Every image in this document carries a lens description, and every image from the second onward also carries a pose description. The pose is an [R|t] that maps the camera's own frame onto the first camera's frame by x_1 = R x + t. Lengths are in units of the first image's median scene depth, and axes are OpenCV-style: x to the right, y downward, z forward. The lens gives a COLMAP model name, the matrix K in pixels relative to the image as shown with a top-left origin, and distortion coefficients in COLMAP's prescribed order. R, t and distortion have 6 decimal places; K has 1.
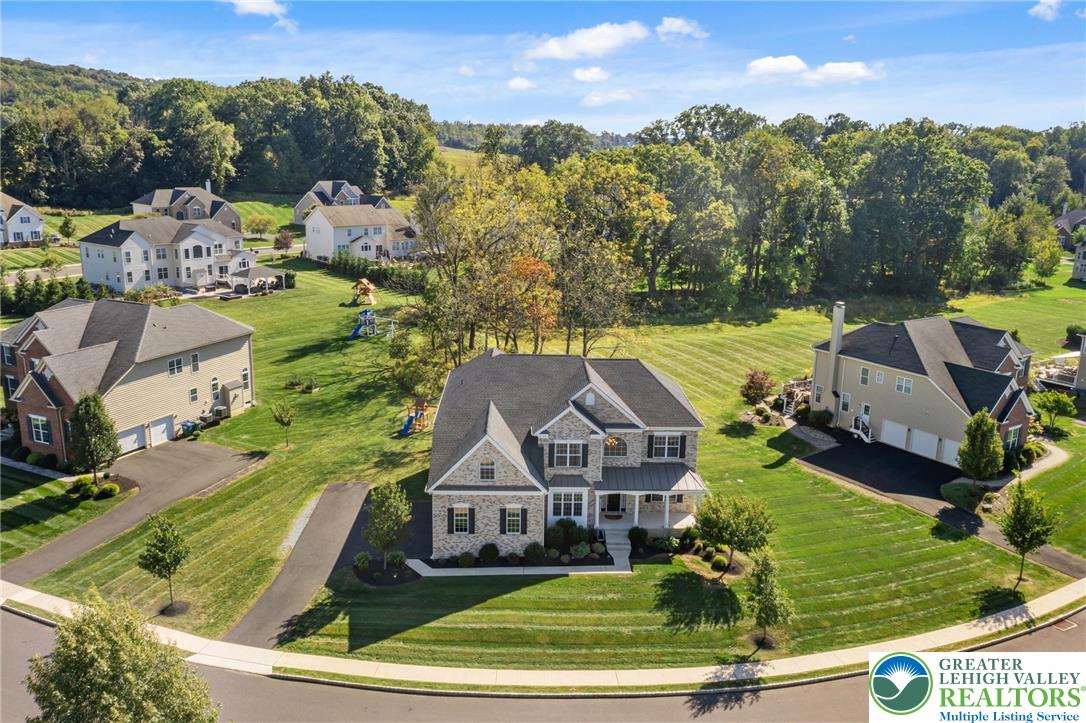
lens RADIAL K [[857.1, 0, 543.0], [0, 857.1, 361.5], [0, 0, 1]] dist [-0.005181, 0.006890]
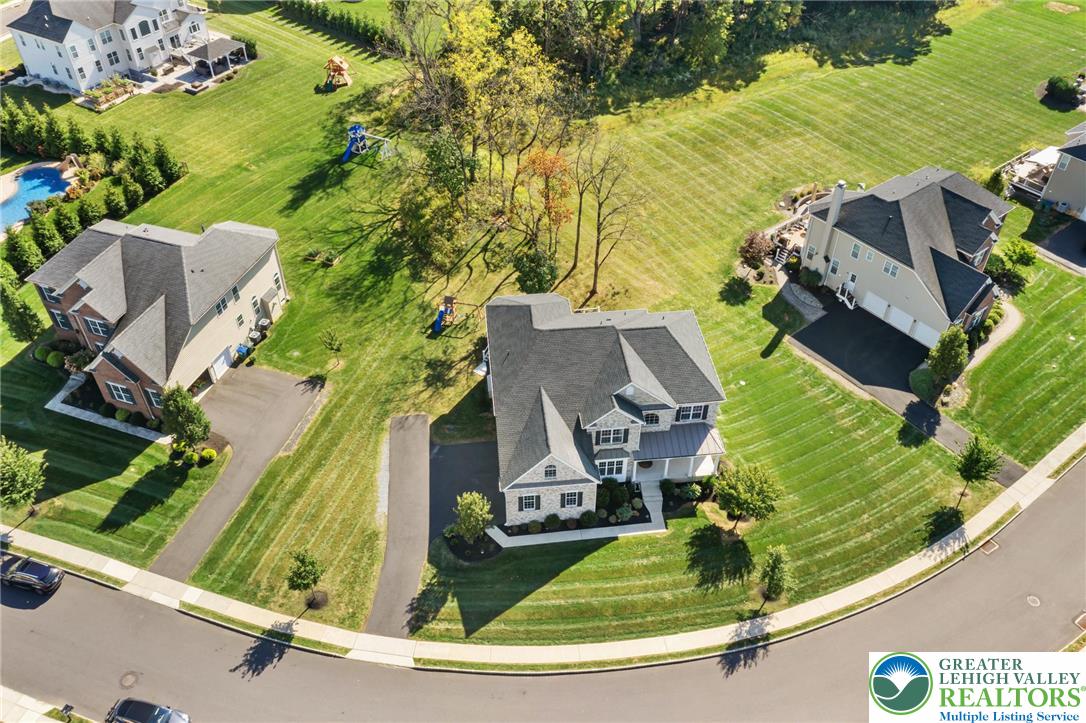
lens RADIAL K [[849.7, 0, 543.0], [0, 849.7, 361.5], [0, 0, 1]] dist [0.001879, 0.000929]
pose [[0.996610, -0.066759, 0.048089, -0.115110], [0.036184, 0.880563, 0.472546, -0.540813], [-0.073892, -0.469204, 0.879993, 0.020001]]
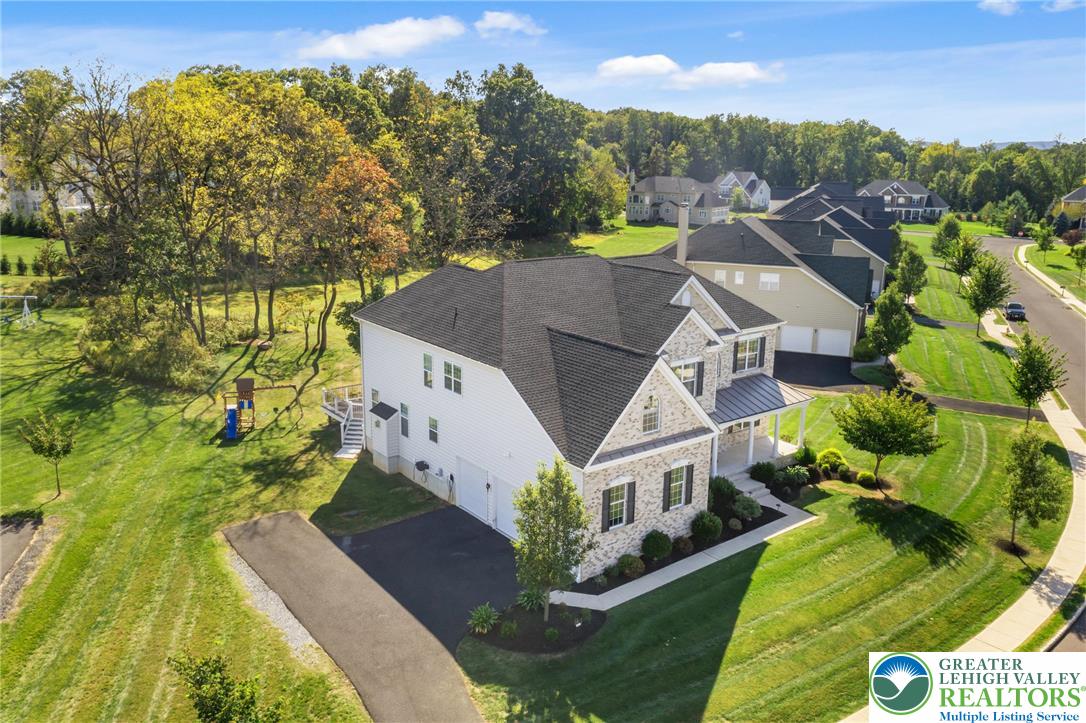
lens RADIAL K [[850.4, 0, 543.0], [0, 850.4, 361.5], [0, 0, 1]] dist [-0.006195, 0.000200]
pose [[0.809817, -0.147835, 0.567751, -0.449571], [0.142880, 0.988291, 0.053540, 0.039842], [-0.569019, 0.037762, 0.821457, 0.498086]]
